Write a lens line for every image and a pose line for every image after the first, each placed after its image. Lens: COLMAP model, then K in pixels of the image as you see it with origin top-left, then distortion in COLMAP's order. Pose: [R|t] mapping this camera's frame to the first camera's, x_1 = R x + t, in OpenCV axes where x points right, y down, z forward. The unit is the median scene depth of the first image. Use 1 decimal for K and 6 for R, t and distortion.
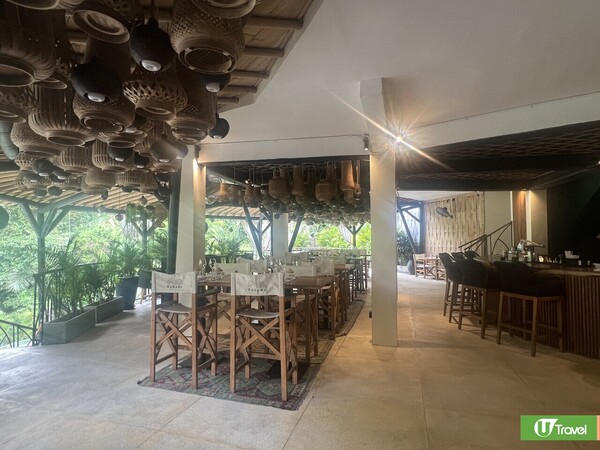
lens RADIAL K [[331.3, 0, 299.8], [0, 331.3, 225.6], [0, 0, 1]] dist [-0.006220, -0.000125]
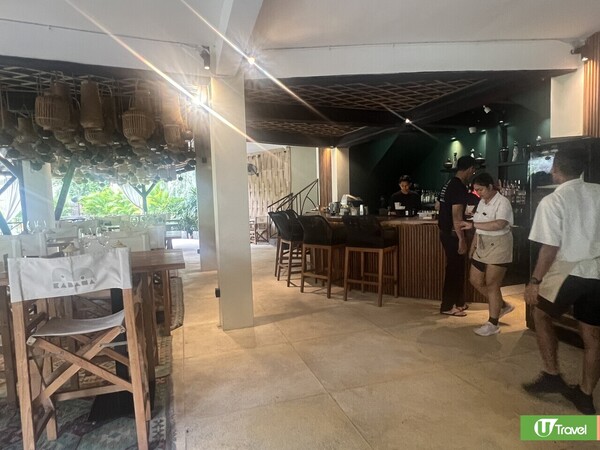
lens RADIAL K [[368.2, 0, 295.6], [0, 368.2, 227.0], [0, 0, 1]] dist [-0.000051, -0.001517]
pose [[0.821750, -0.065270, 0.566098, -0.112066], [0.006487, 0.994426, 0.105240, 0.027497], [-0.569812, -0.082809, 0.817593, 0.209663]]
